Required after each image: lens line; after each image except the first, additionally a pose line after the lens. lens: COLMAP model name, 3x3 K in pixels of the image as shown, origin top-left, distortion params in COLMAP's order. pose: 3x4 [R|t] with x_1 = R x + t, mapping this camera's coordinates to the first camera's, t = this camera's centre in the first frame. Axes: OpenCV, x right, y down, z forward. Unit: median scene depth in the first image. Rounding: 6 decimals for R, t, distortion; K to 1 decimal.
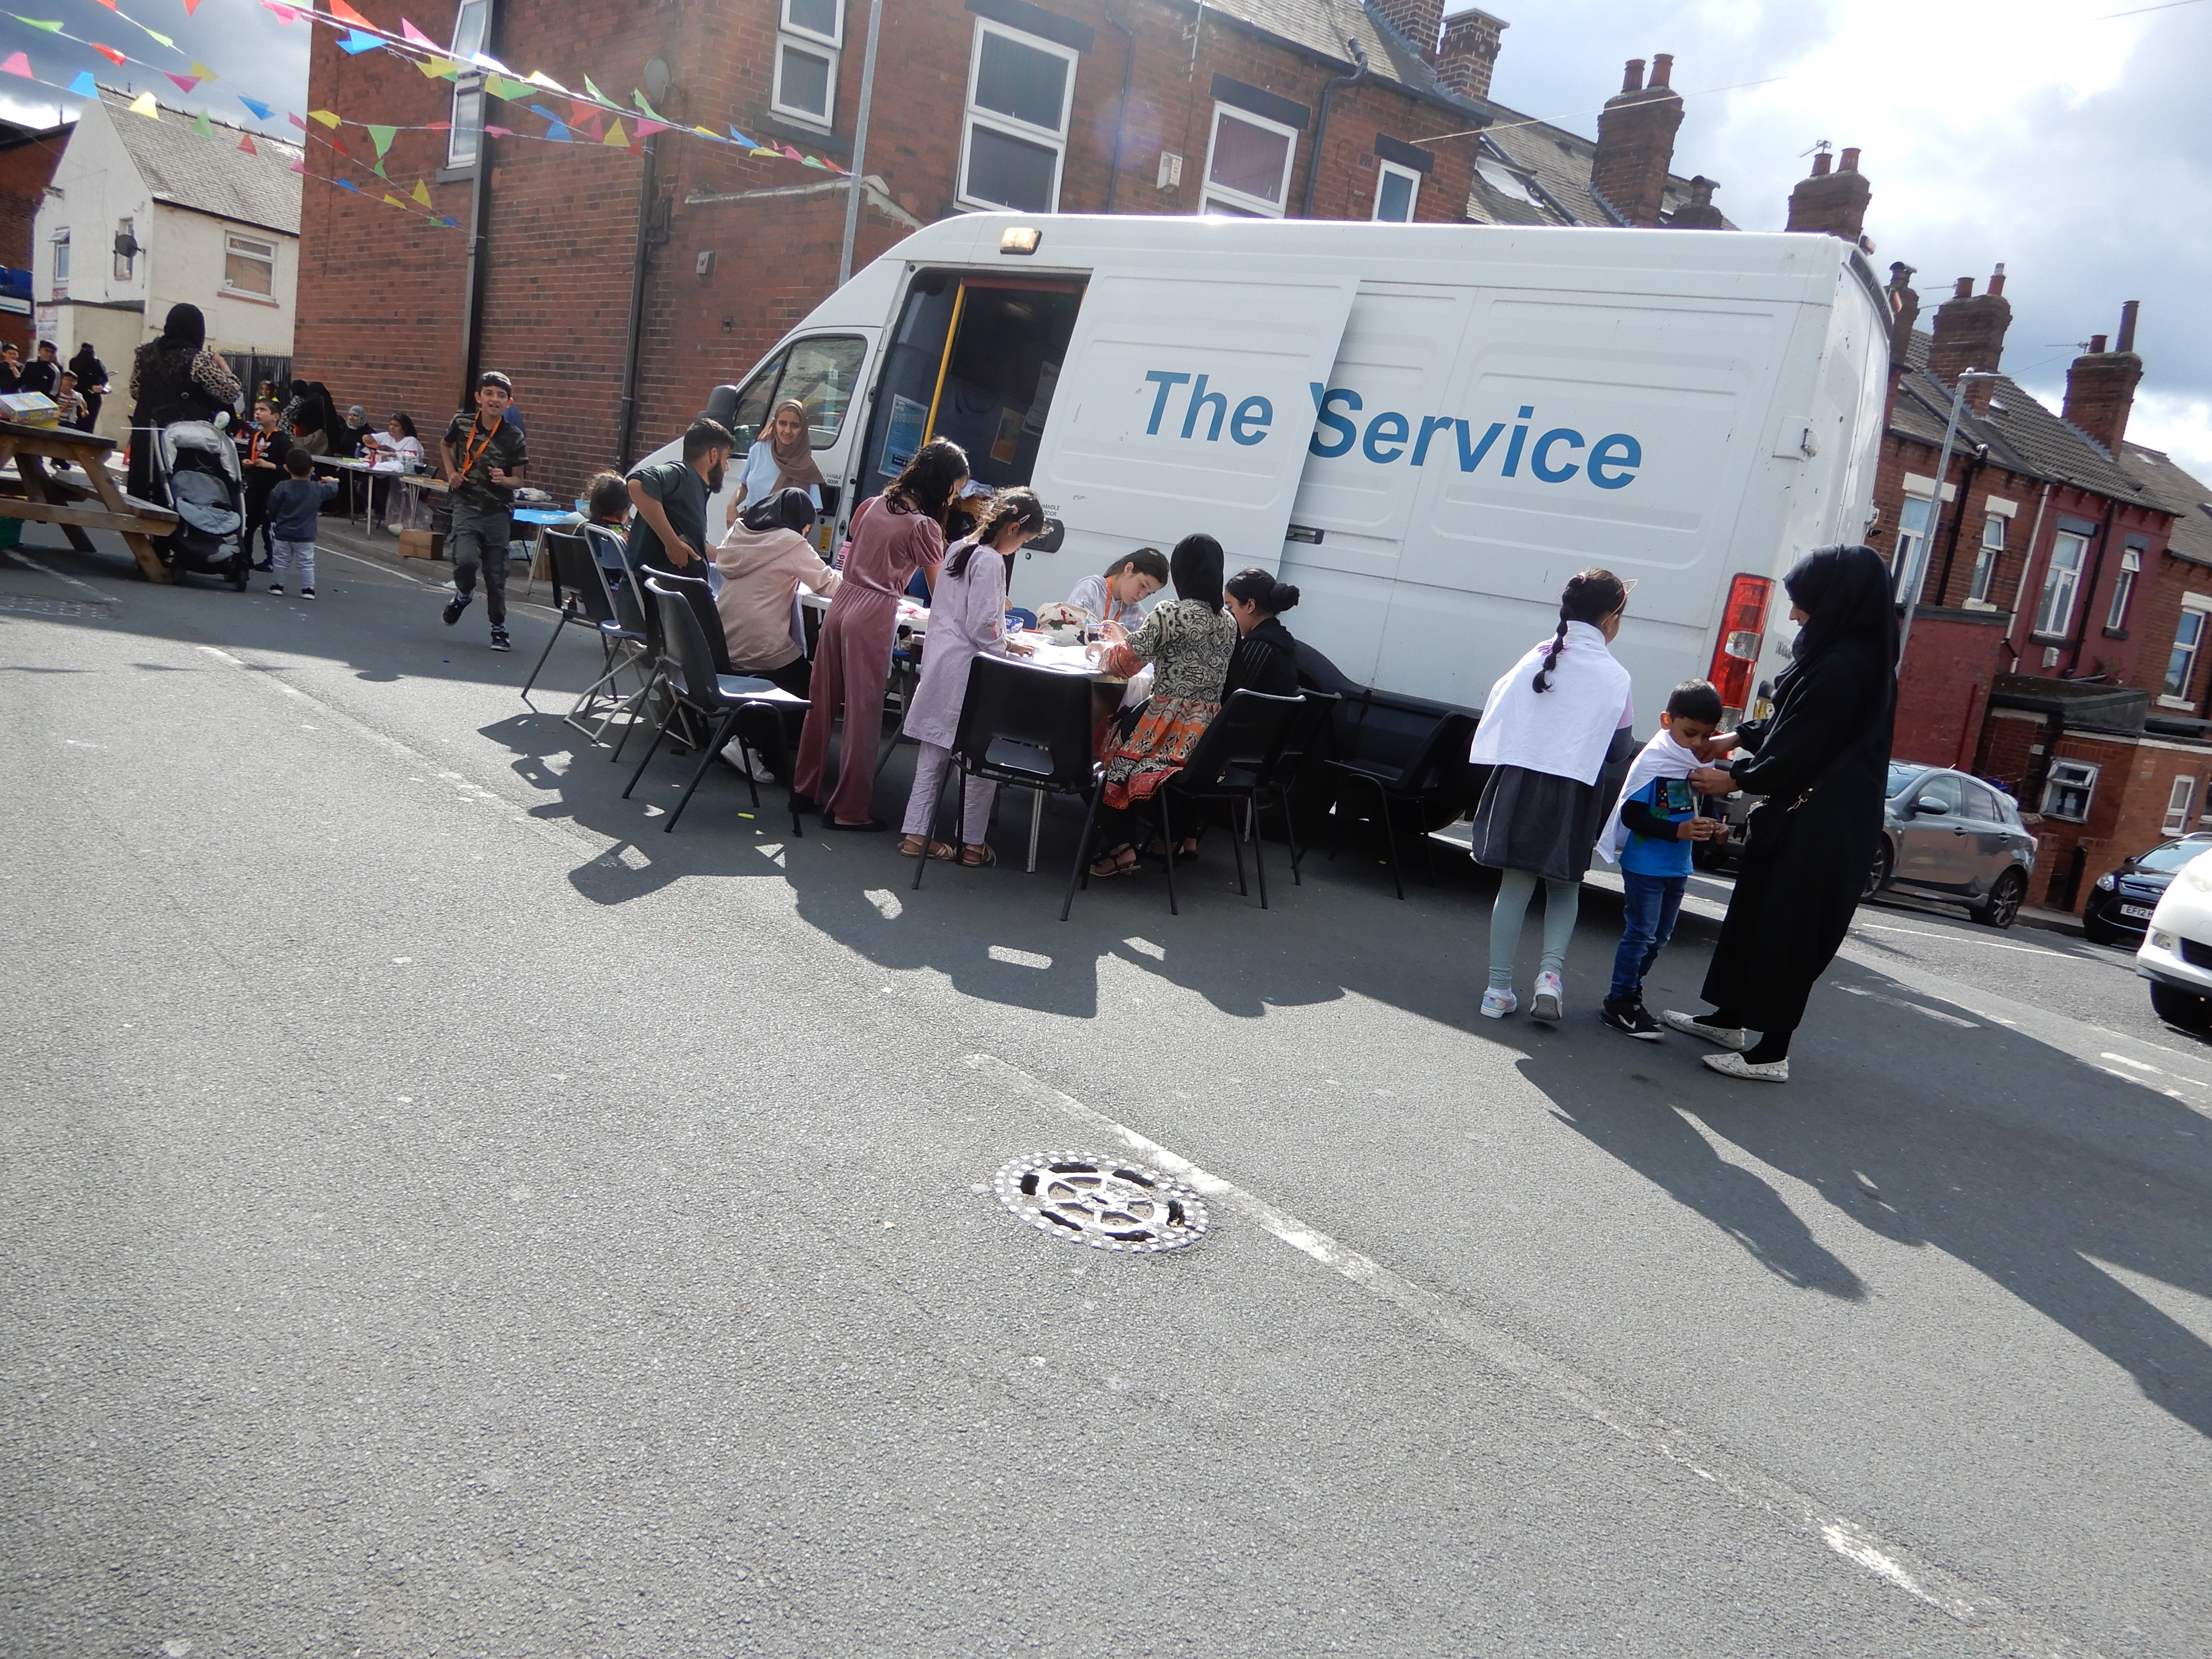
lens RADIAL K [[1588.4, 0, 1101.7], [0, 1588.4, 836.6], [0, 0, 1]] dist [-0.002047, 0.006139]
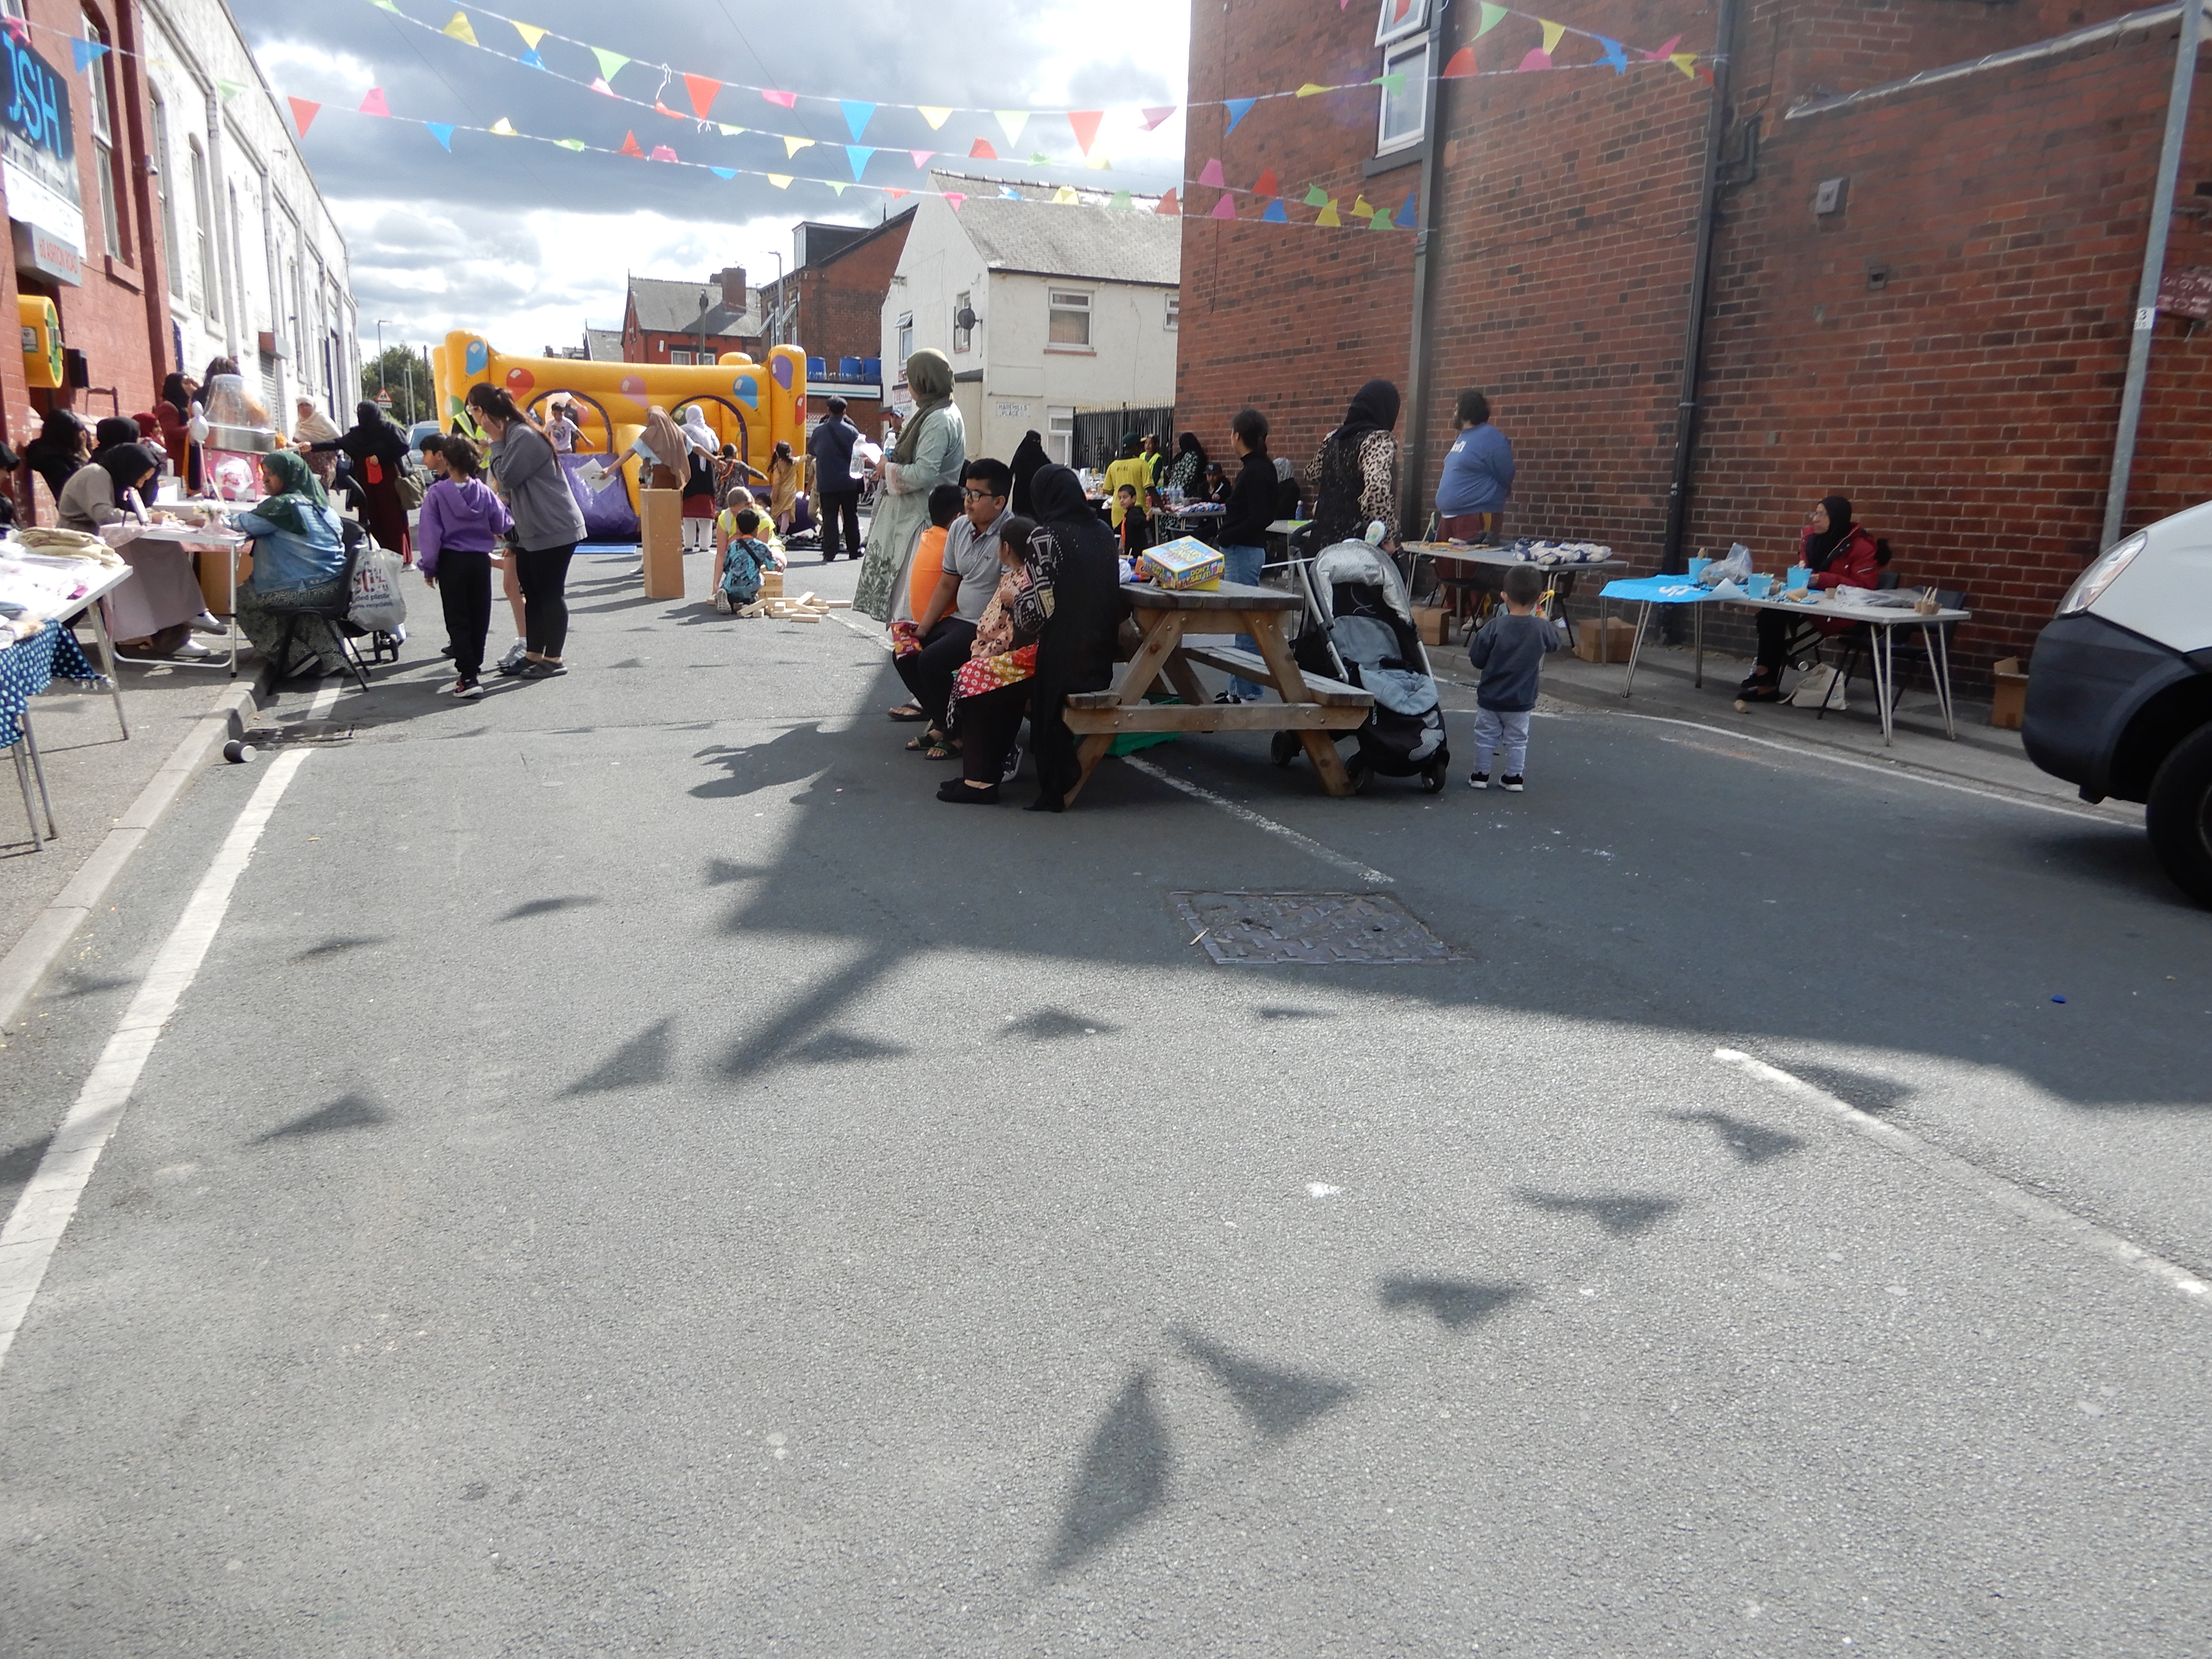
lens RADIAL K [[1588.4, 0, 1104.1], [0, 1588.4, 818.3], [0, 0, 1]] dist [-0.002047, 0.006139]
pose [[0.907674, -0.035297, -0.418189, -0.223949], [0.037670, 0.999287, -0.002580, -0.084378], [0.417982, -0.013411, 0.908357, 0.195707]]
